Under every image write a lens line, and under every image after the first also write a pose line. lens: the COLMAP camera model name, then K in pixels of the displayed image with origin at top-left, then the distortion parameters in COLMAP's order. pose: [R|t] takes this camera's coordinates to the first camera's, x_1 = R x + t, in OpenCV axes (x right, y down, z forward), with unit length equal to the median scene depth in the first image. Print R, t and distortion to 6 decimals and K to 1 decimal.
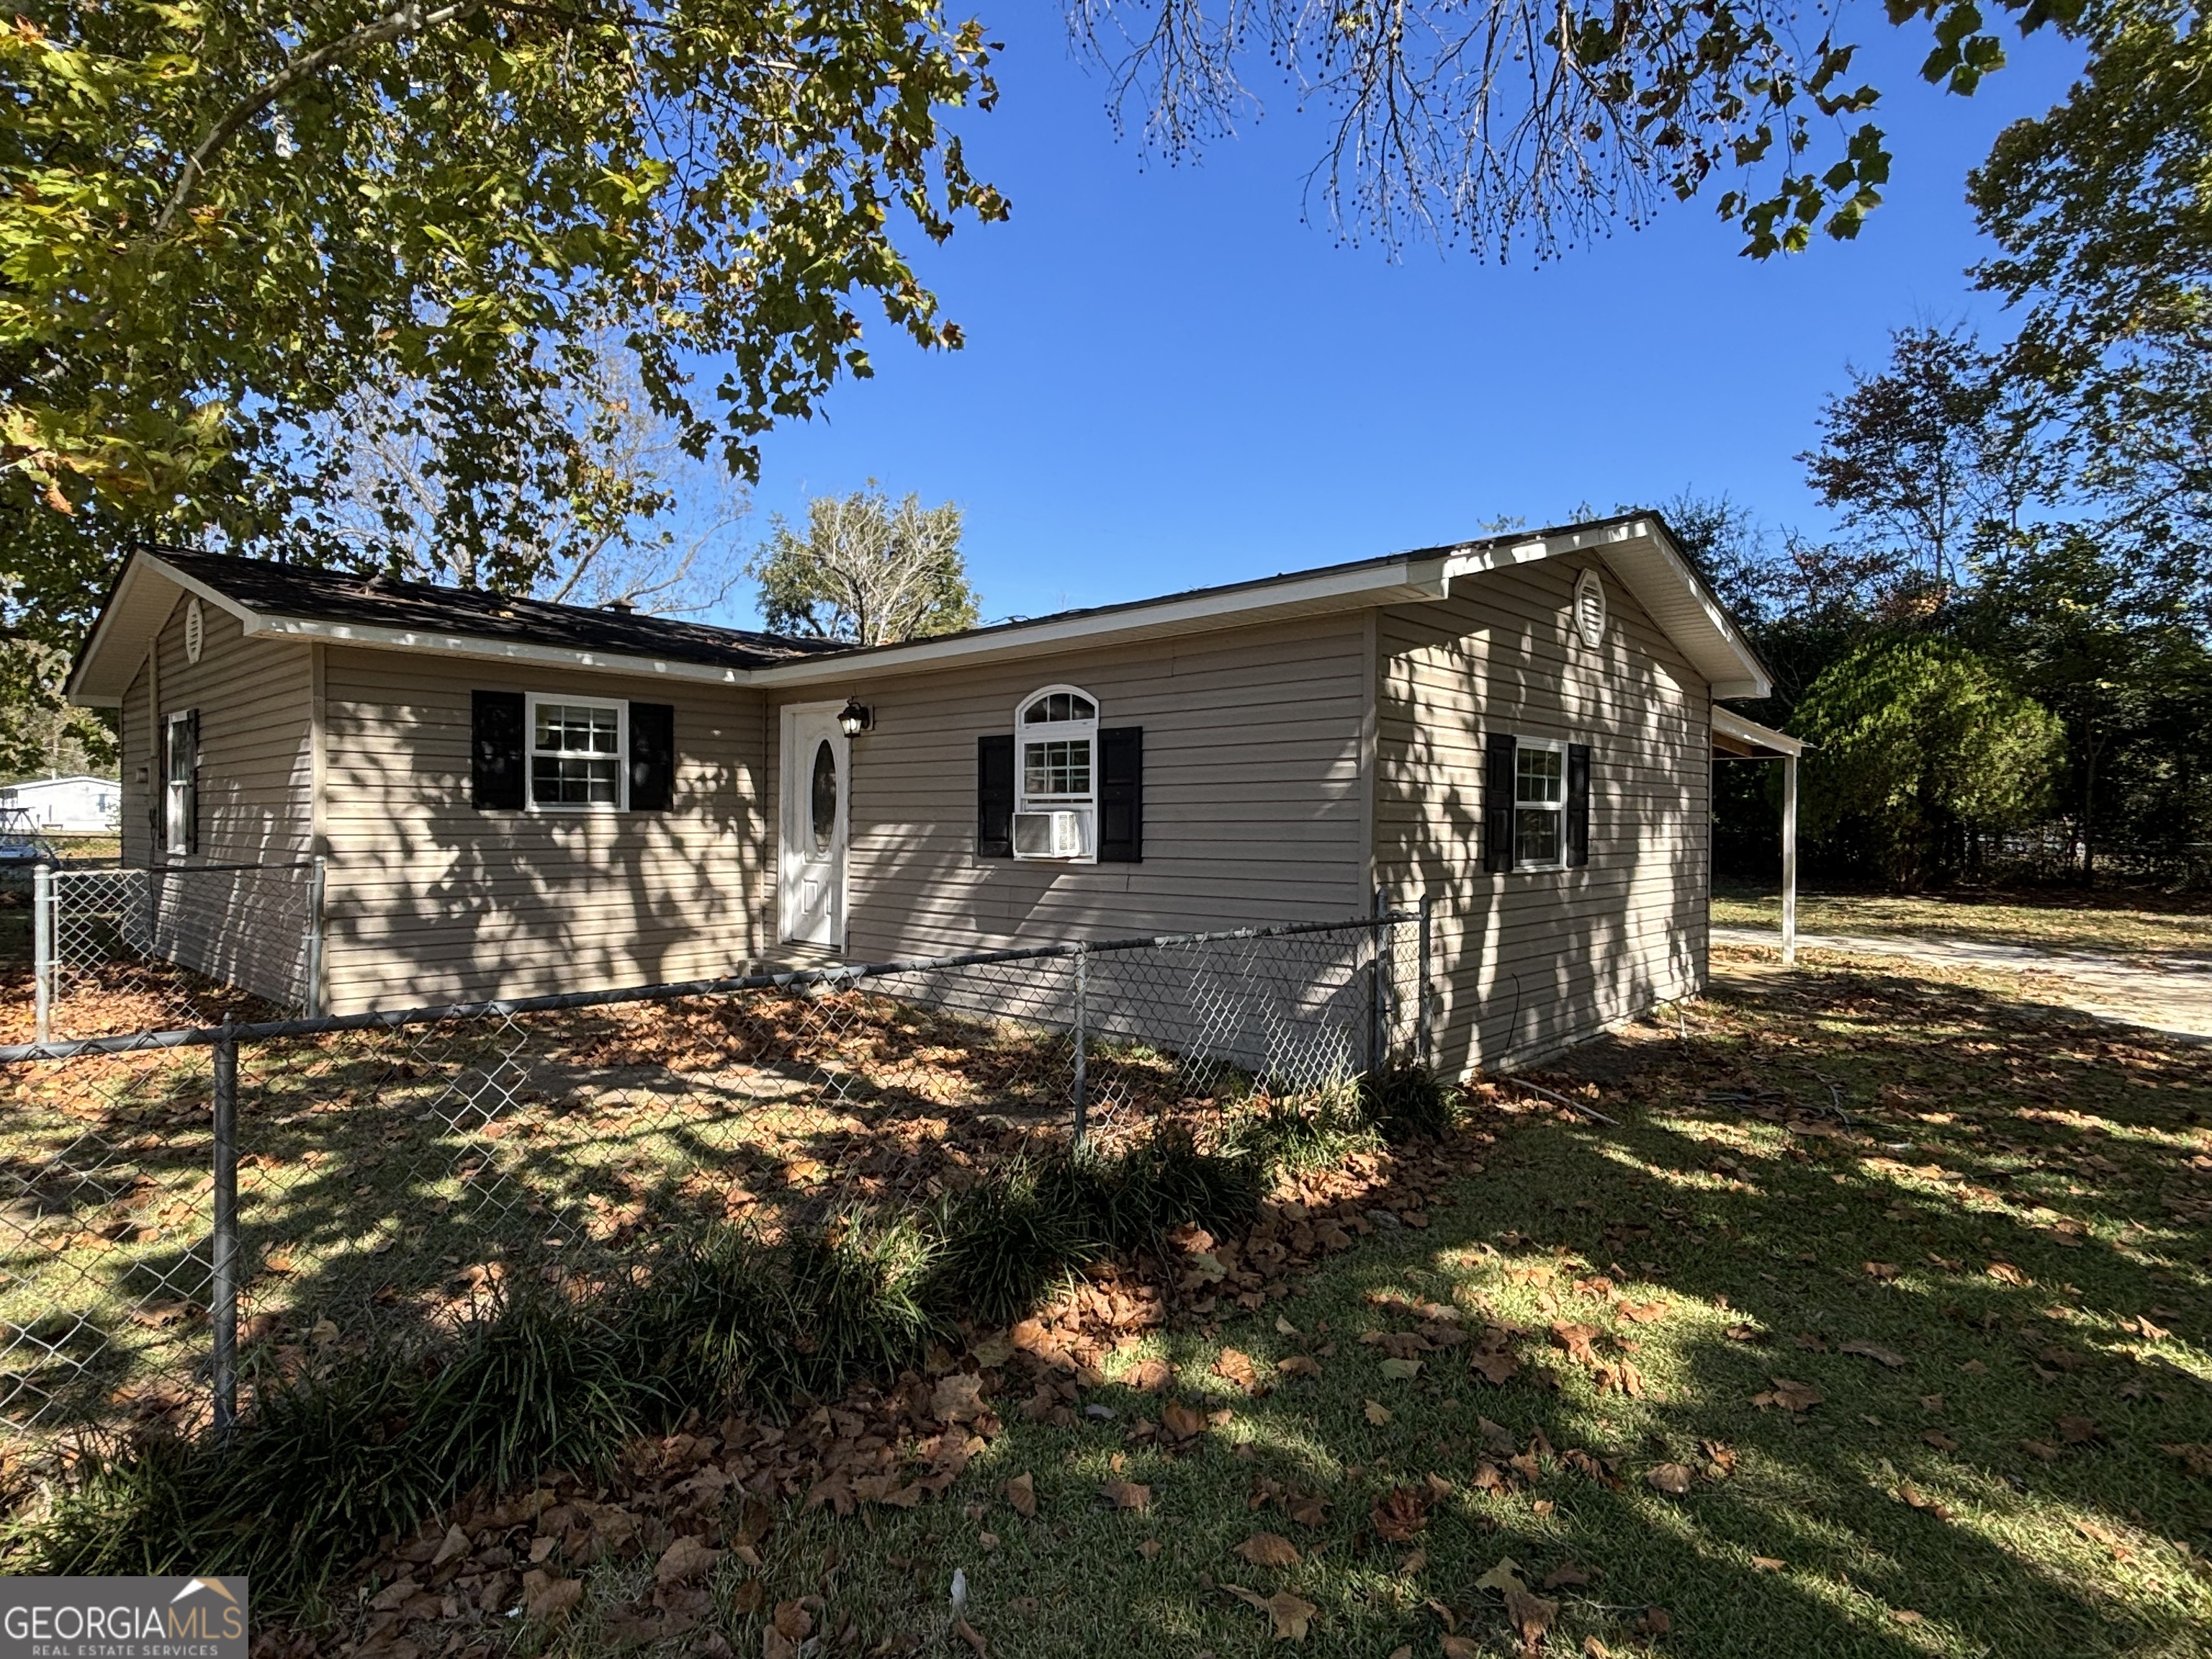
lens RADIAL K [[1167.9, 0, 1104.2], [0, 1167.9, 828.7], [0, 0, 1]] dist [0.000988, 0.000194]
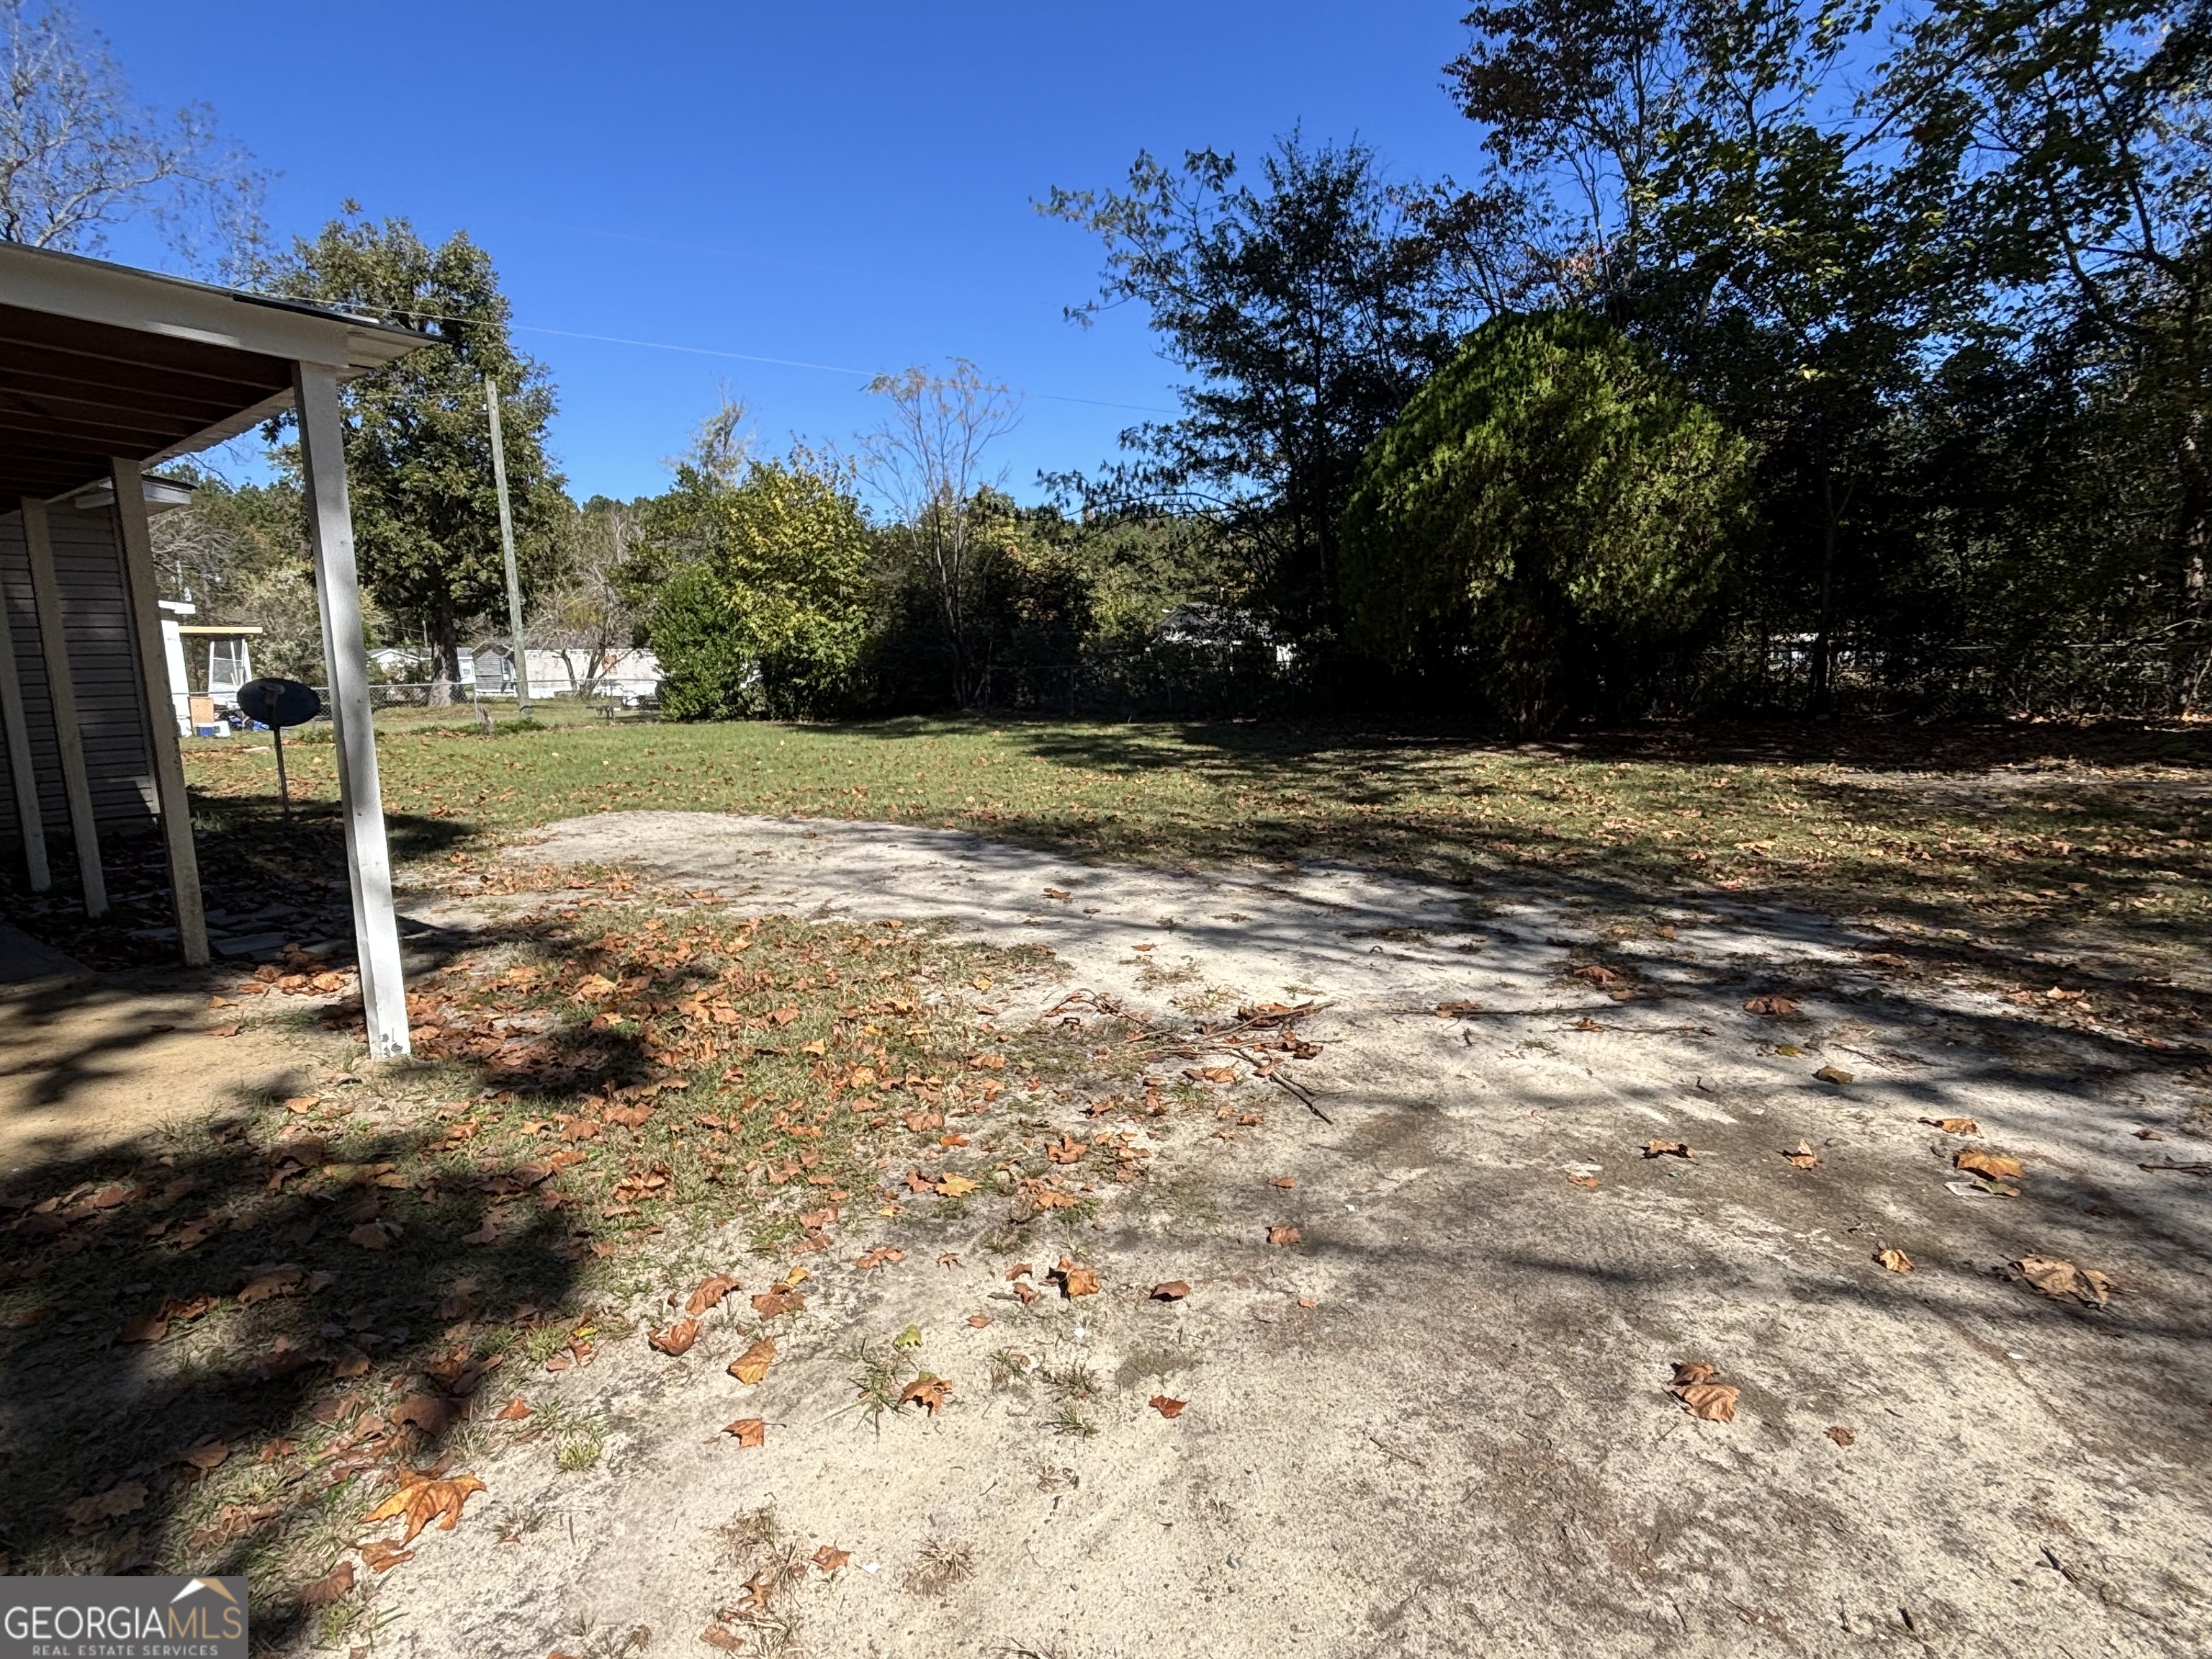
lens RADIAL K [[1167.9, 0, 1107.2], [0, 1167.9, 829.2], [0, 0, 1]] dist [0.000988, 0.000194]
pose [[0.995571, -0.049972, 0.079631, 0.440672], [0.038587, 0.989597, 0.138595, 0.006916], [-0.085729, -0.134909, 0.987142, 0.418648]]
